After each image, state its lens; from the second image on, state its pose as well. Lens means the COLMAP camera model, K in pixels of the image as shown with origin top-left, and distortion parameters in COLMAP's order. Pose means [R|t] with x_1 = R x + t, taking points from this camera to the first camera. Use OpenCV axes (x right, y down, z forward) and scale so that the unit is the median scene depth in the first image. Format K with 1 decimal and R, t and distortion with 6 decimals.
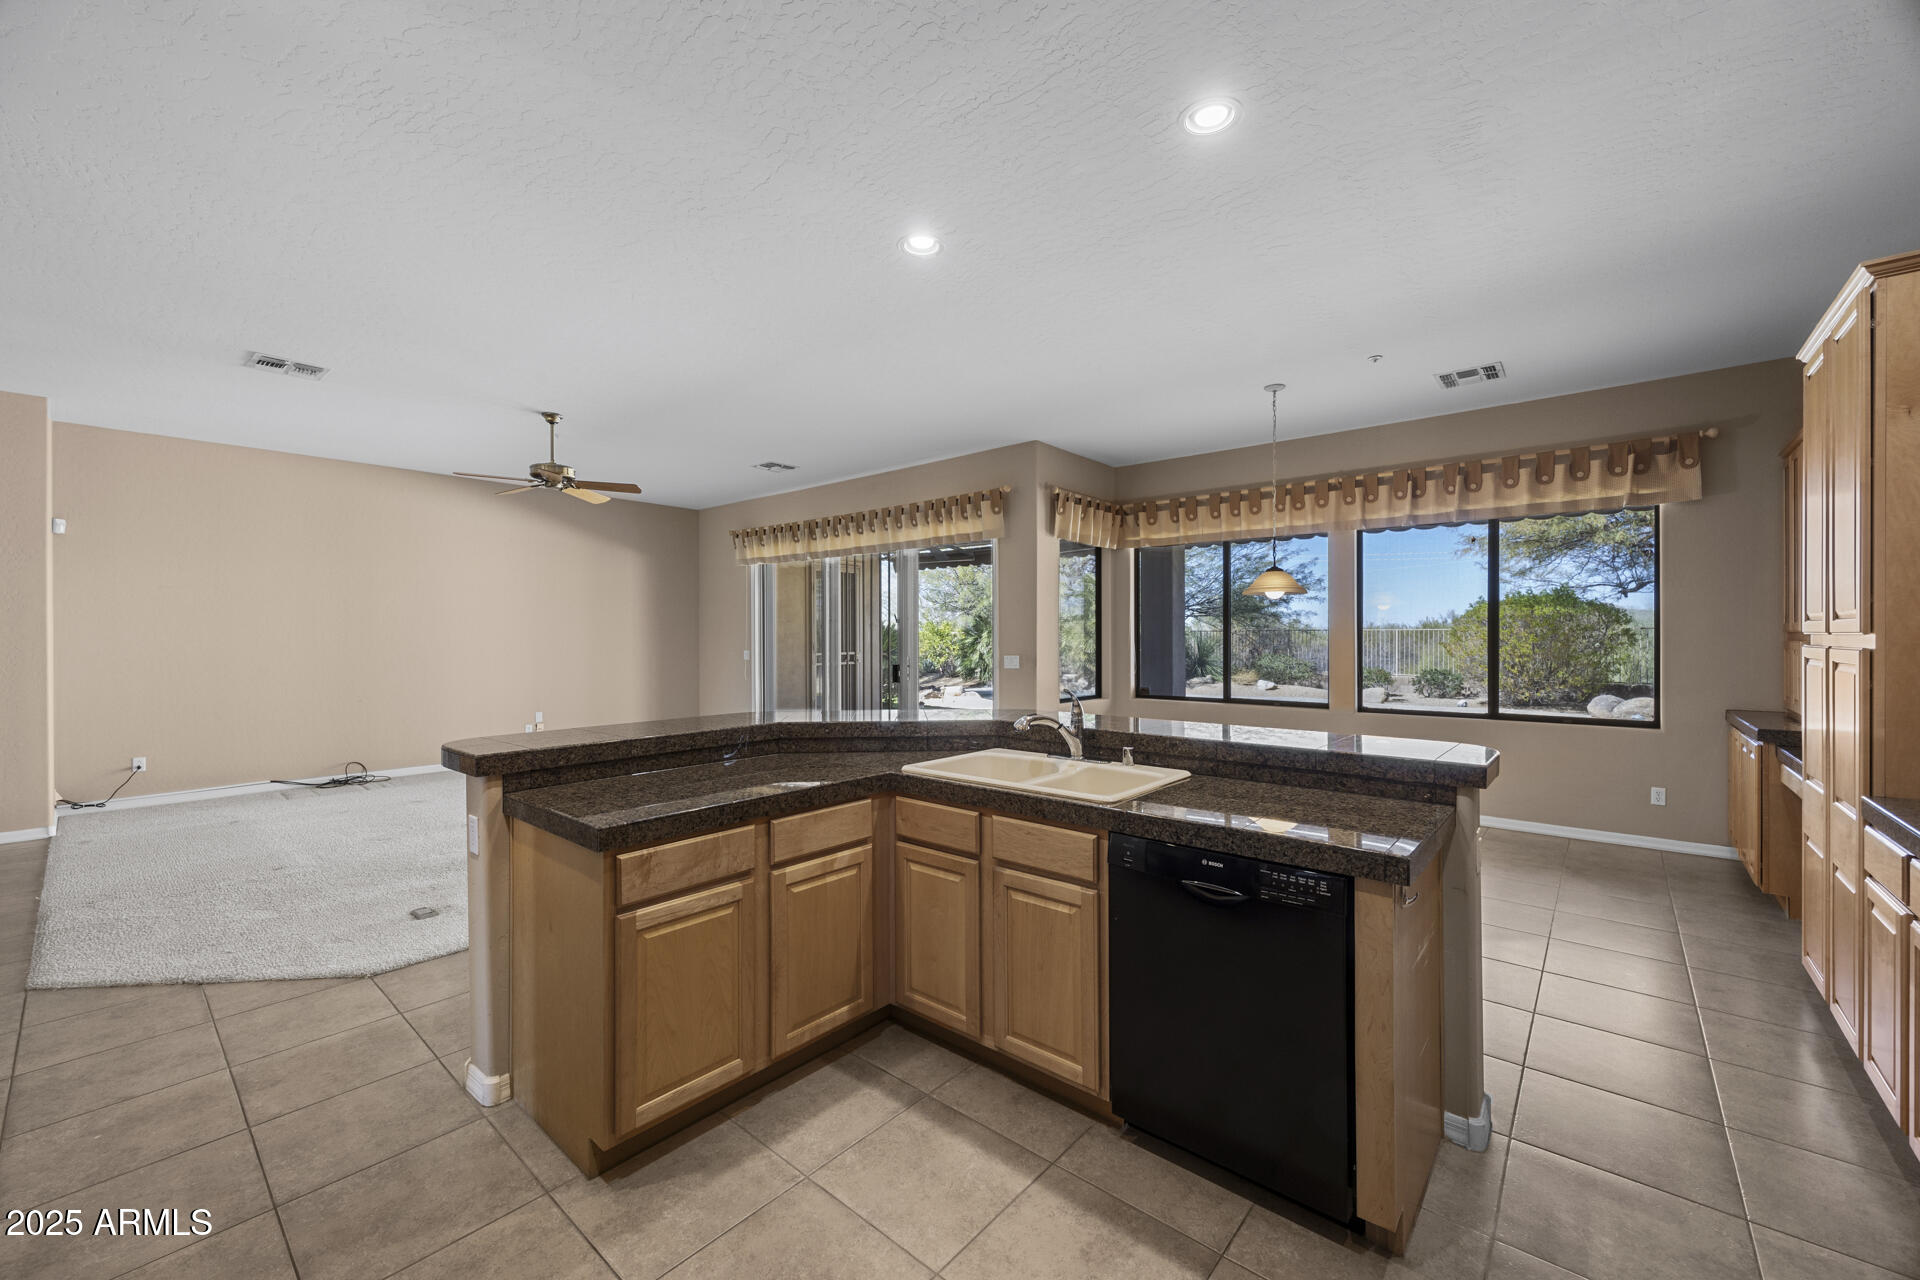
lens RADIAL K [[759.3, 0, 967.1], [0, 759.3, 638.1], [0, 0, 1]] dist [0.005866, -0.001938]
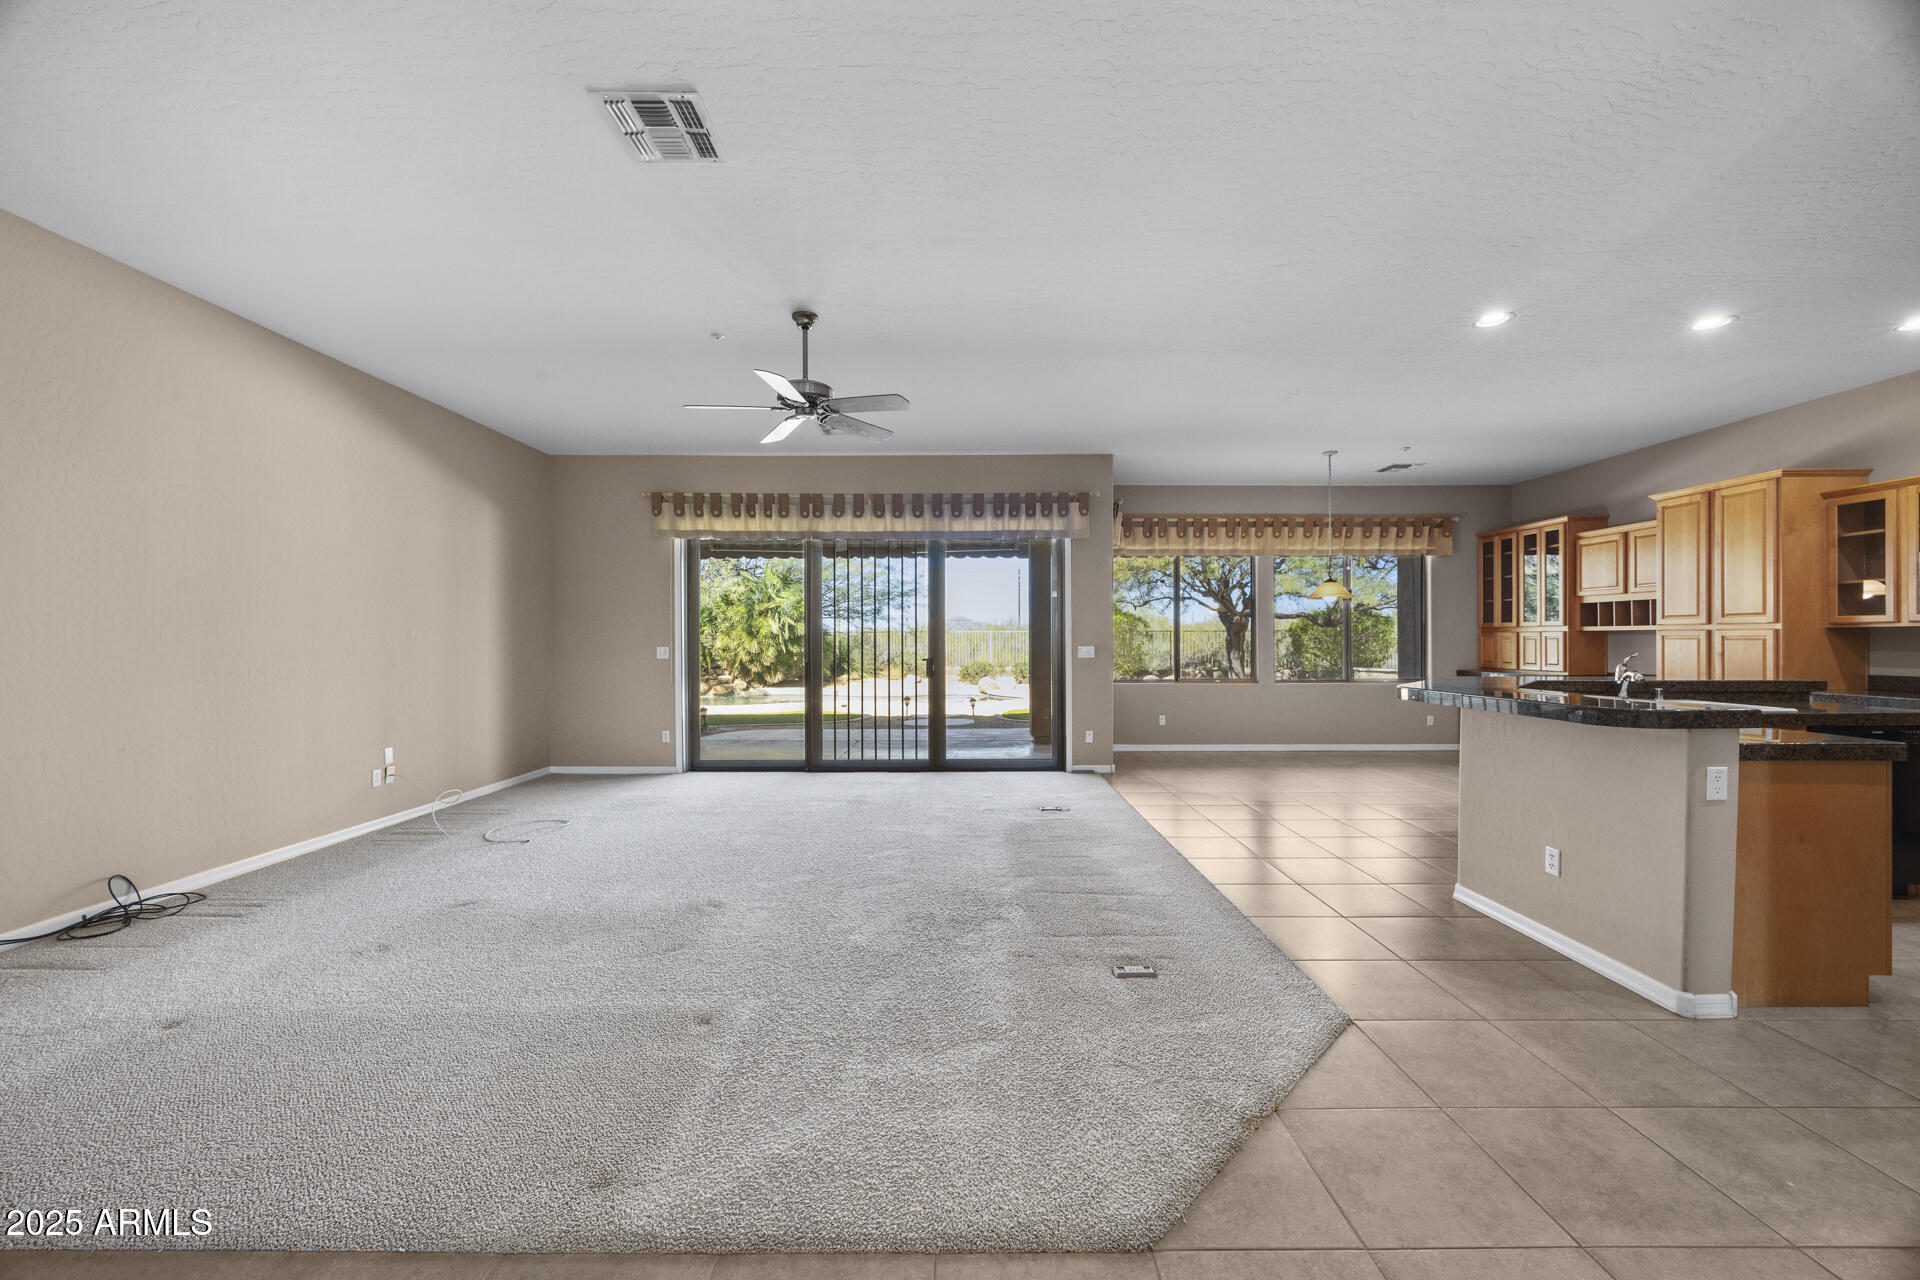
lens RADIAL K [[734.3, 0, 953.6], [0, 734.3, 639.3], [0, 0, 1]] dist [0.001031, -0.001113]
pose [[0.754523, 0.001040, 0.656273, -1.110091], [0.002194, 0.999989, -0.004107, 0.024549], [-0.656270, 0.004538, 0.754513, 0.464518]]
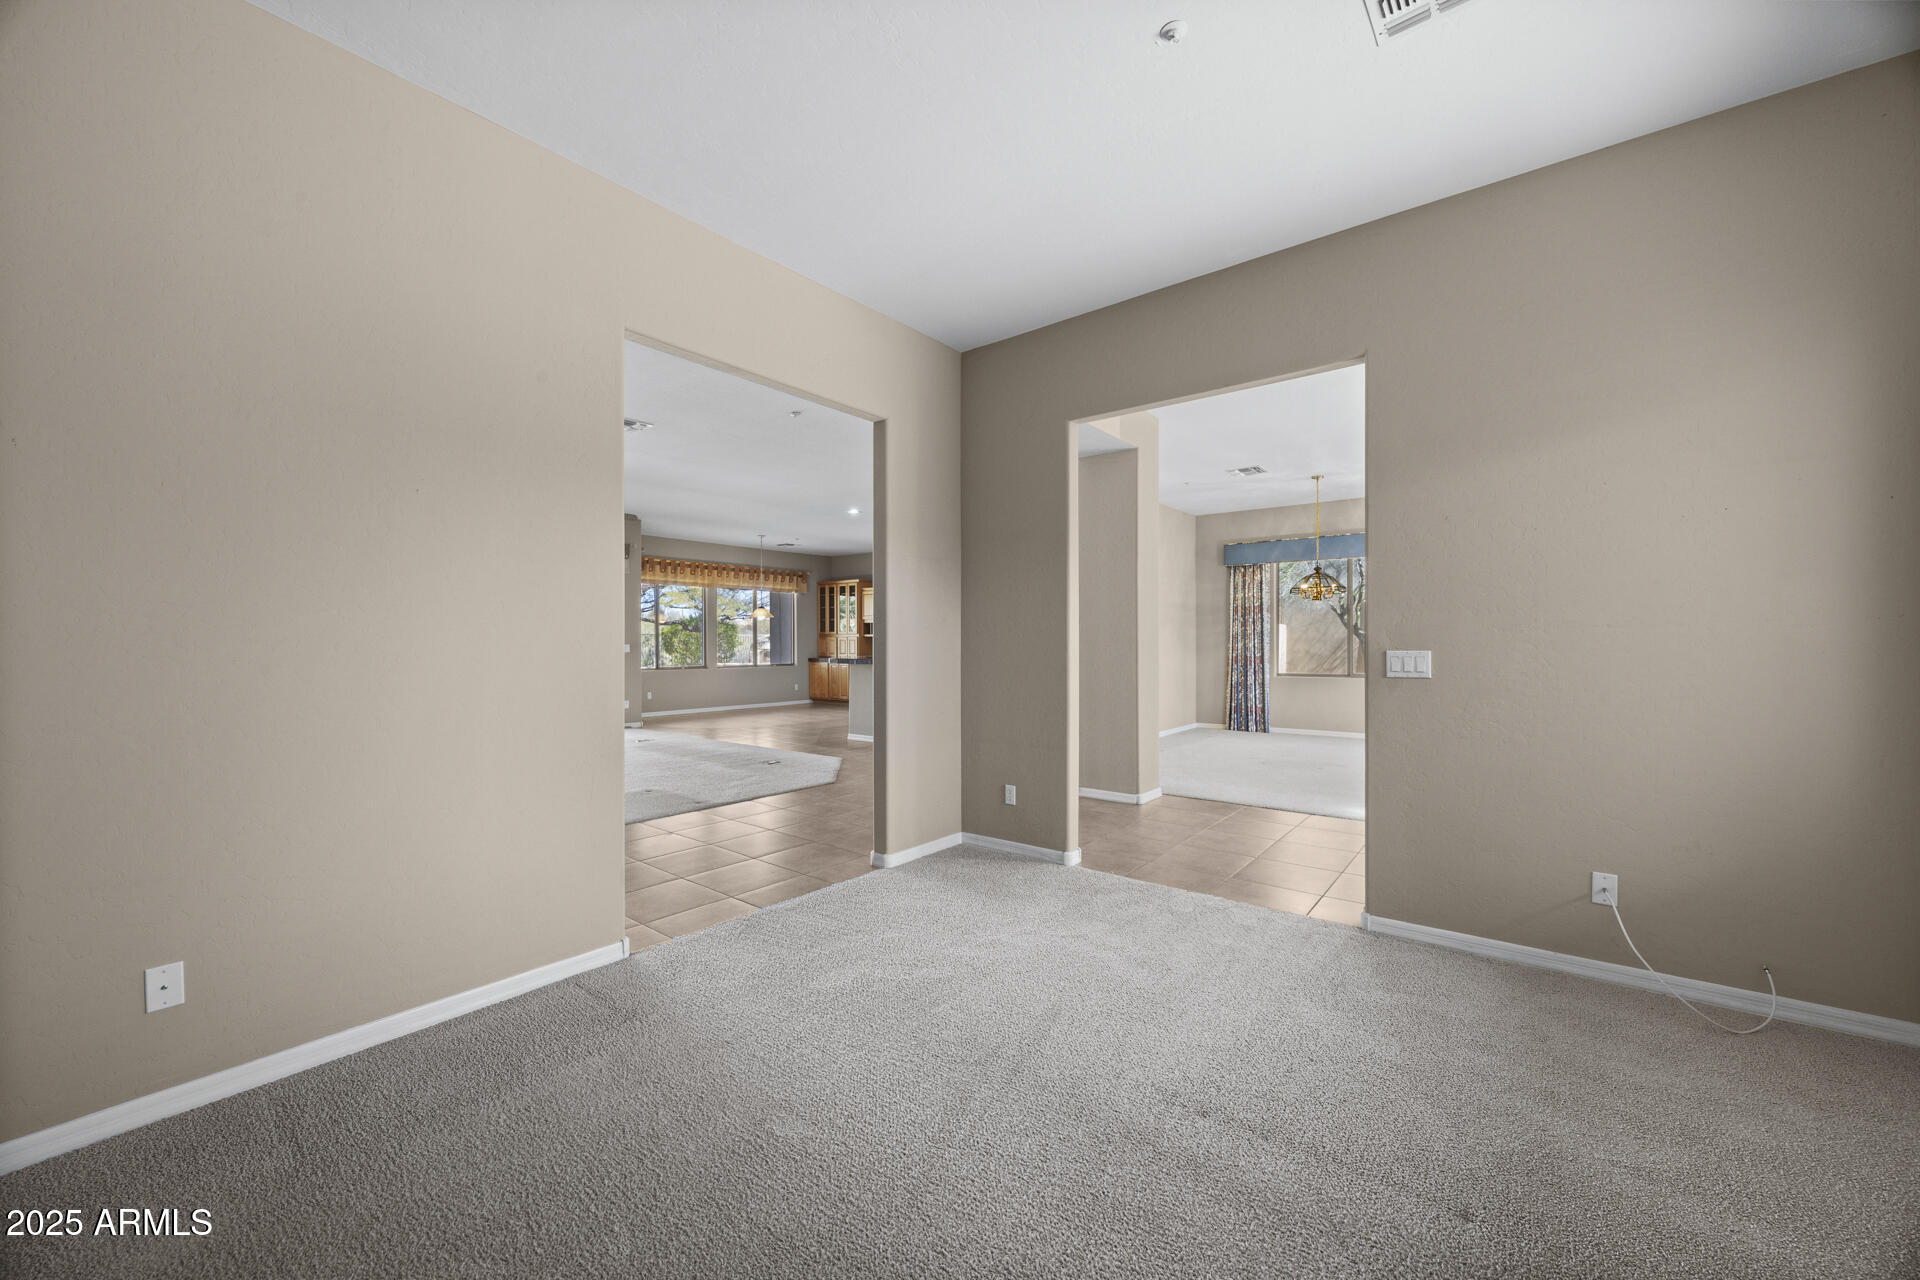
lens RADIAL K [[759.3, 0, 961.2], [0, 759.3, 643.7], [0, 0, 1]] dist [0.005866, -0.001938]
pose [[-0.037084, -0.001139, 0.999311, -2.336968], [0.005274, 0.999985, 0.001335, 0.031919], [-0.999298, 0.005320, -0.037078, 0.469661]]
